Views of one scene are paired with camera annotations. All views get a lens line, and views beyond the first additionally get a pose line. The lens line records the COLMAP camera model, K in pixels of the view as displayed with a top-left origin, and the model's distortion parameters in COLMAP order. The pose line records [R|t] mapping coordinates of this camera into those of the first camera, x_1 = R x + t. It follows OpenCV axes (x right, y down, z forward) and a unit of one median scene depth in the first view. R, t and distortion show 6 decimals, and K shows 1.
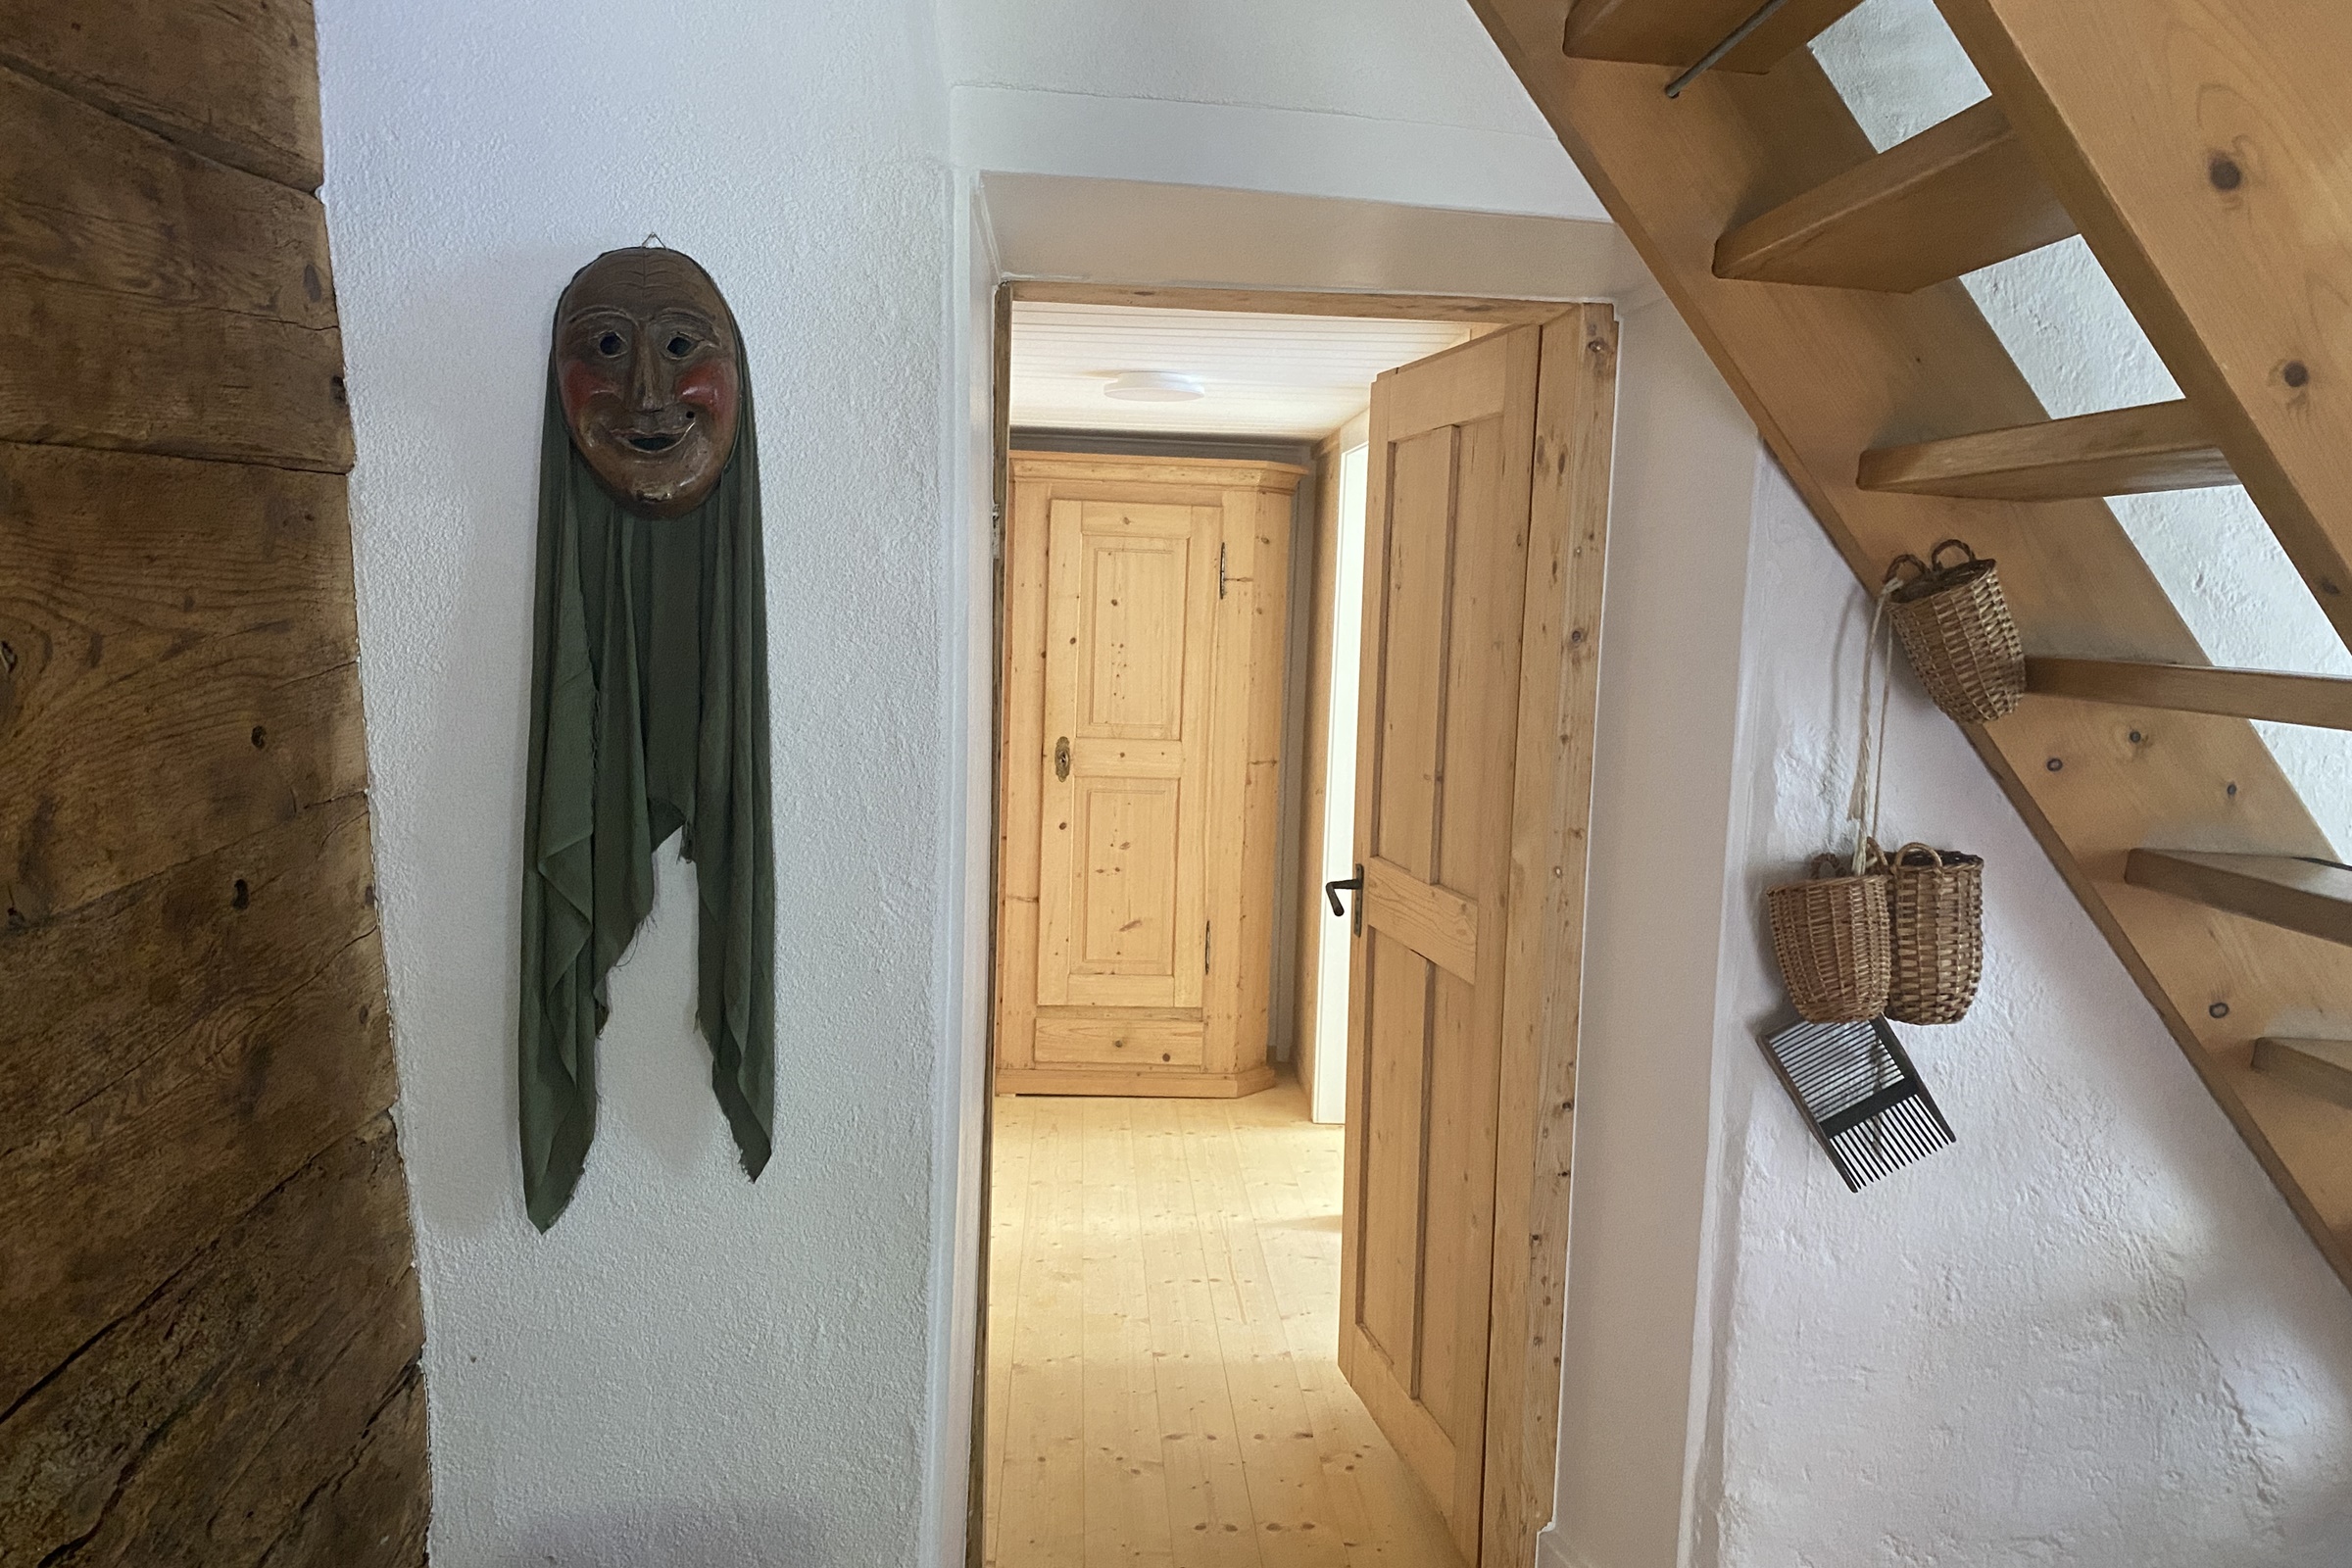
lens RADIAL K [[1774.6, 0, 1170.9], [0, 1774.6, 776.9], [0, 0, 1]] dist [0.020633, -0.015346]
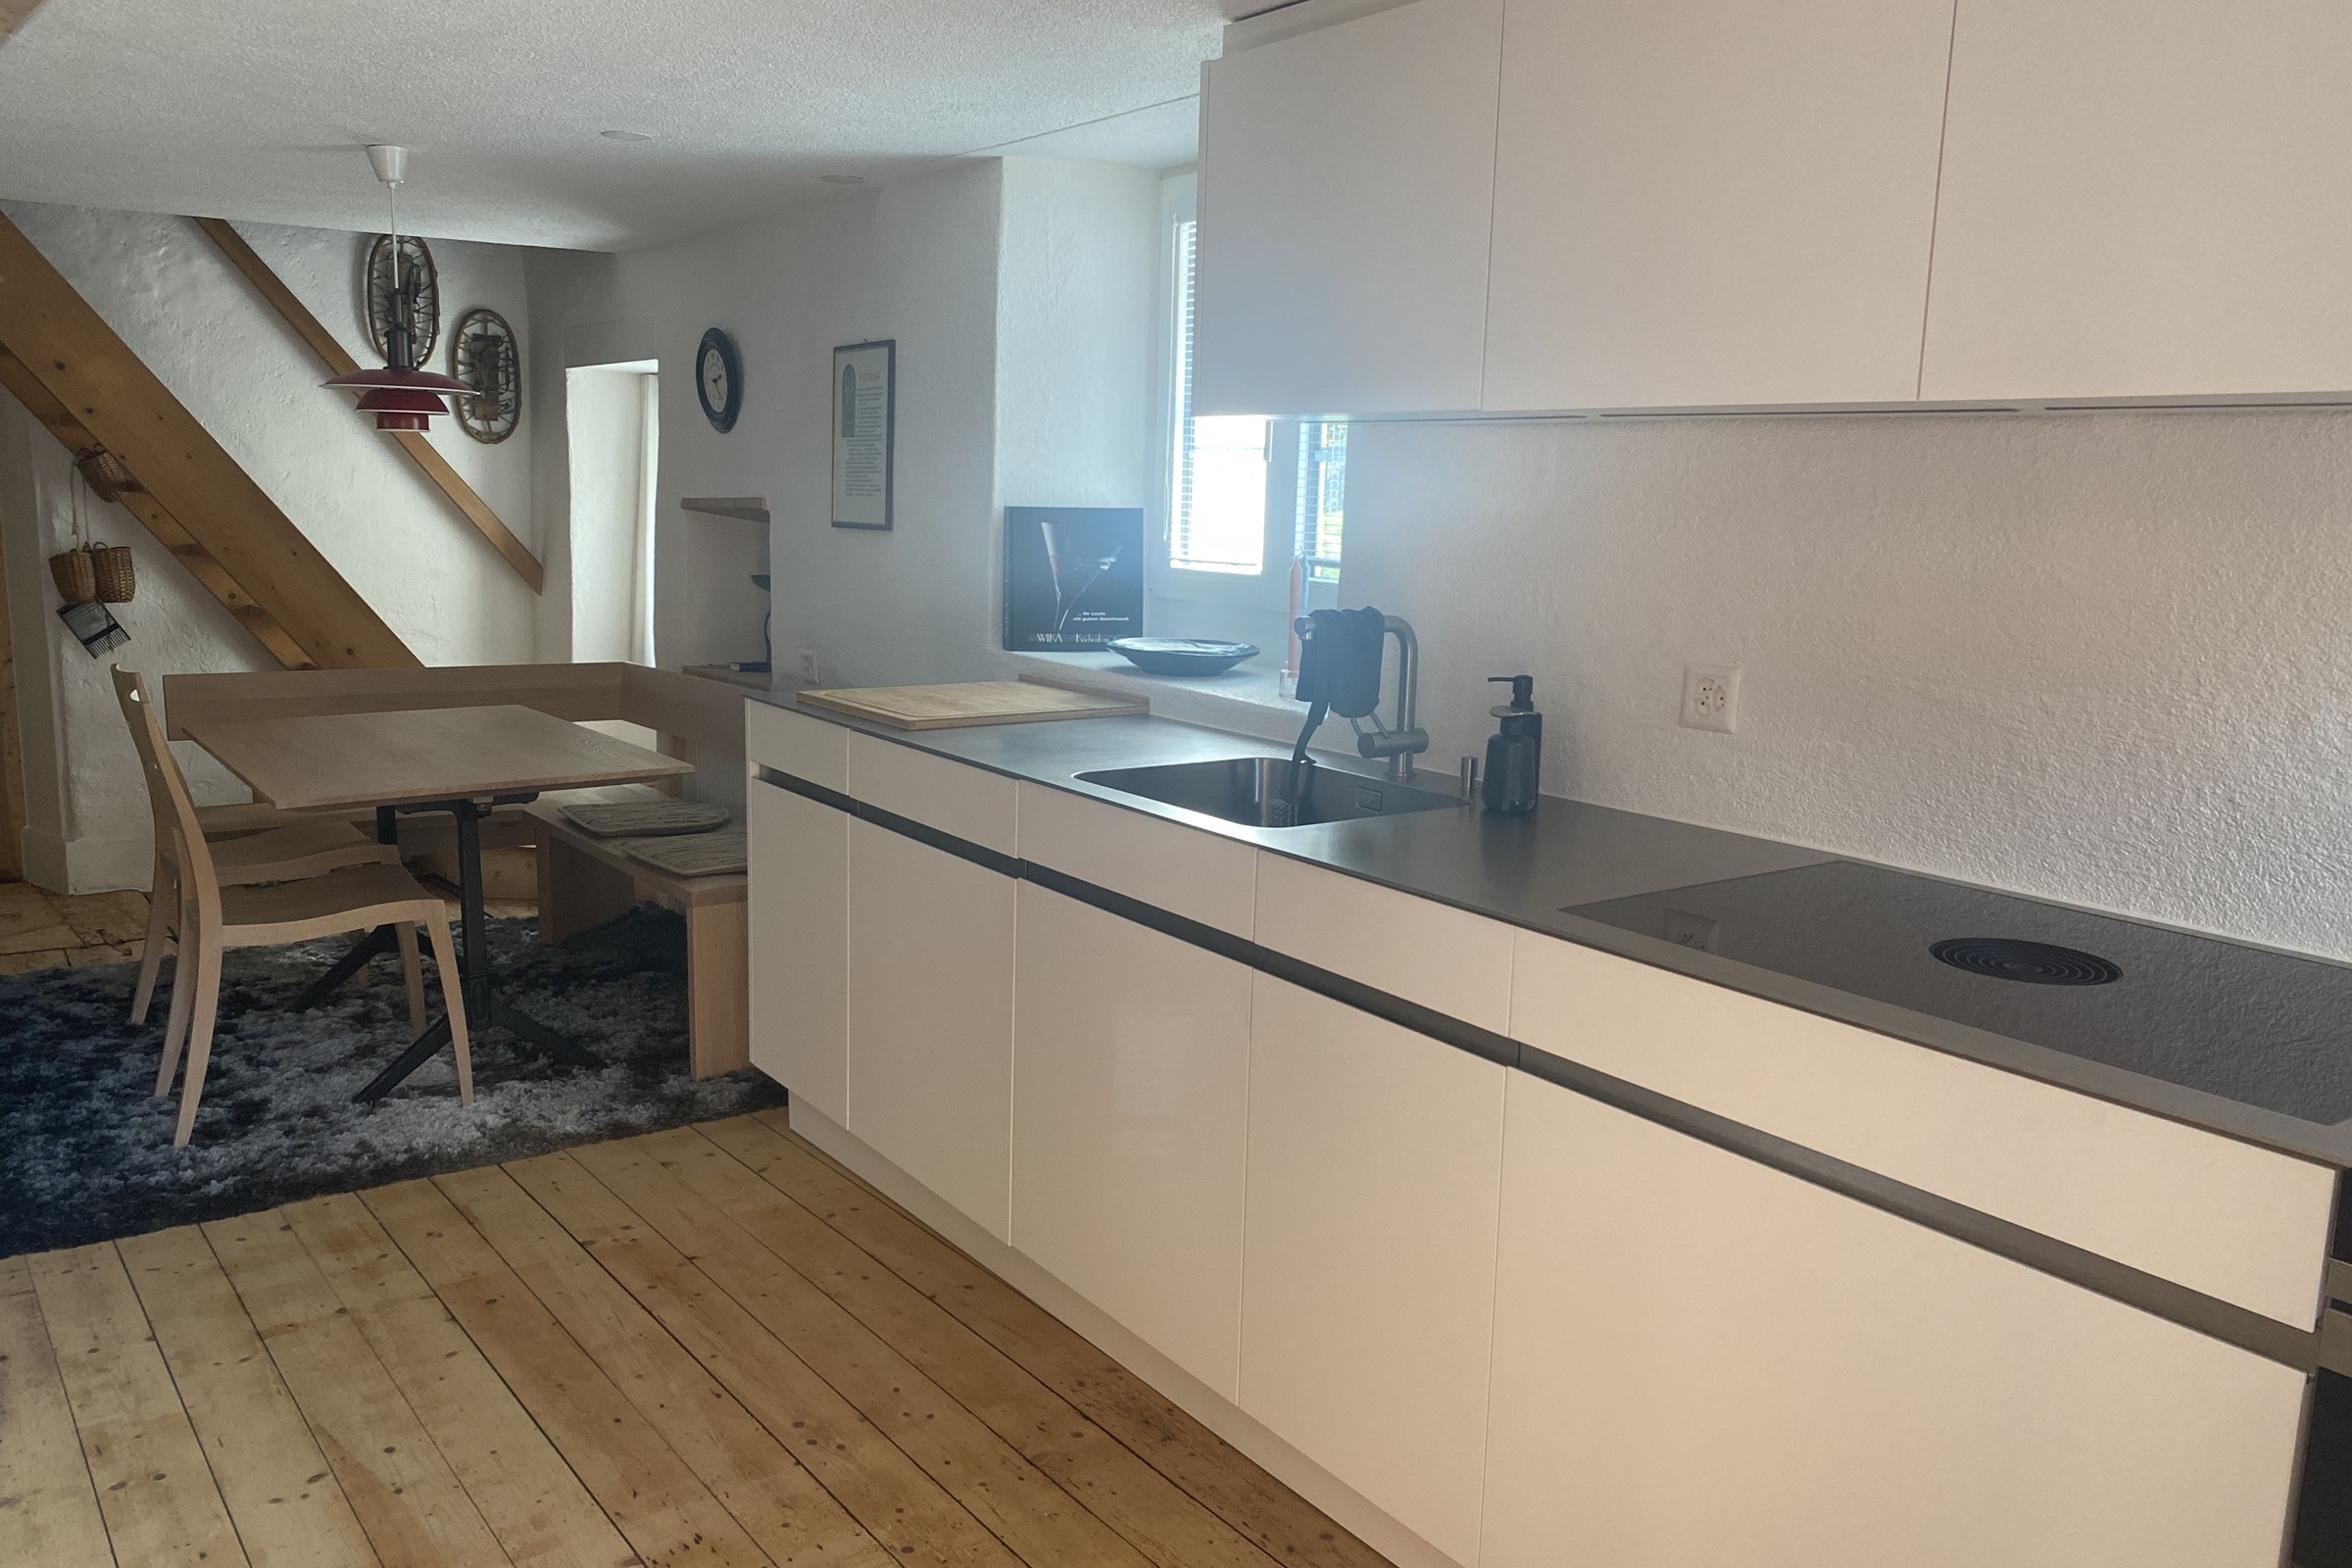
lens RADIAL K [[1774.6, 0, 1178.8], [0, 1774.6, 783.6], [0, 0, 1]] dist [0.020633, -0.015346]
pose [[0.811039, -0.109203, 0.574709, 0.107511], [0.062979, 0.993011, 0.099810, 0.251756], [-0.581592, -0.044755, 0.812249, -2.516314]]
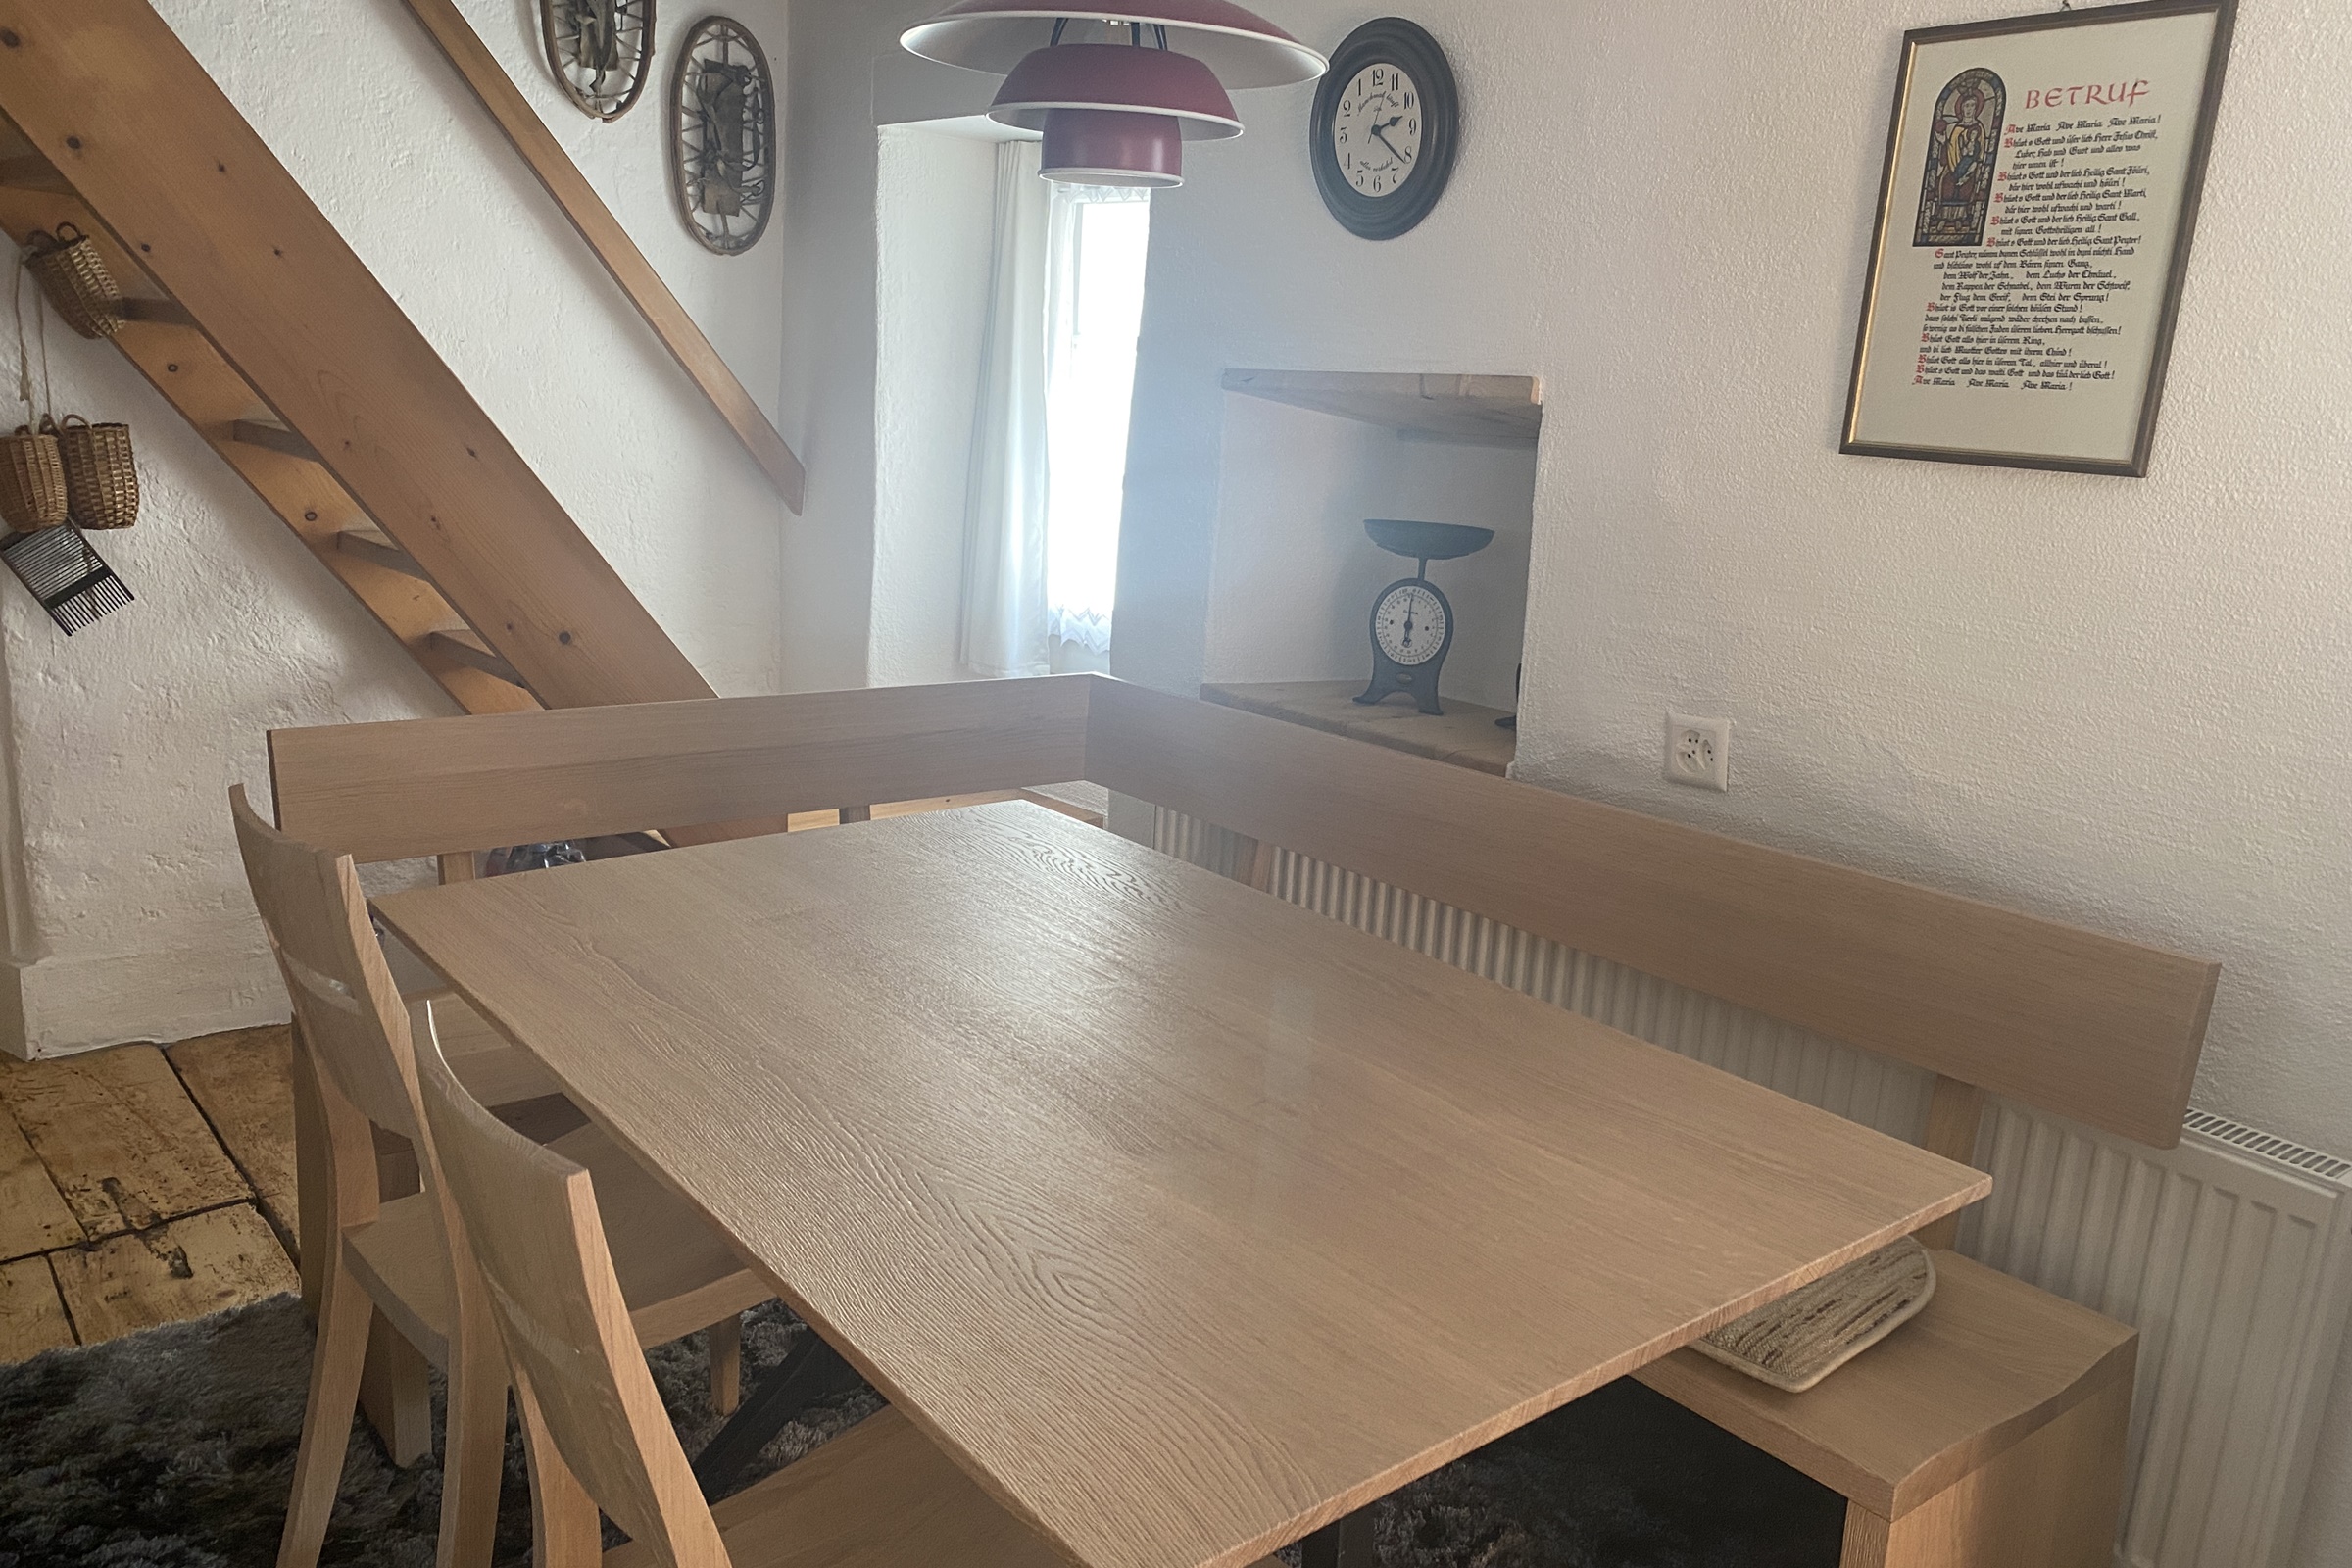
lens RADIAL K [[1774.6, 0, 1176.1], [0, 1774.6, 787.2], [0, 0, 1]] dist [0.020633, -0.015346]
pose [[0.780910, -0.140289, 0.608685, 0.158473], [0.035734, 0.982891, 0.180691, 0.108082], [-0.623620, -0.119353, 0.772562, -0.890897]]
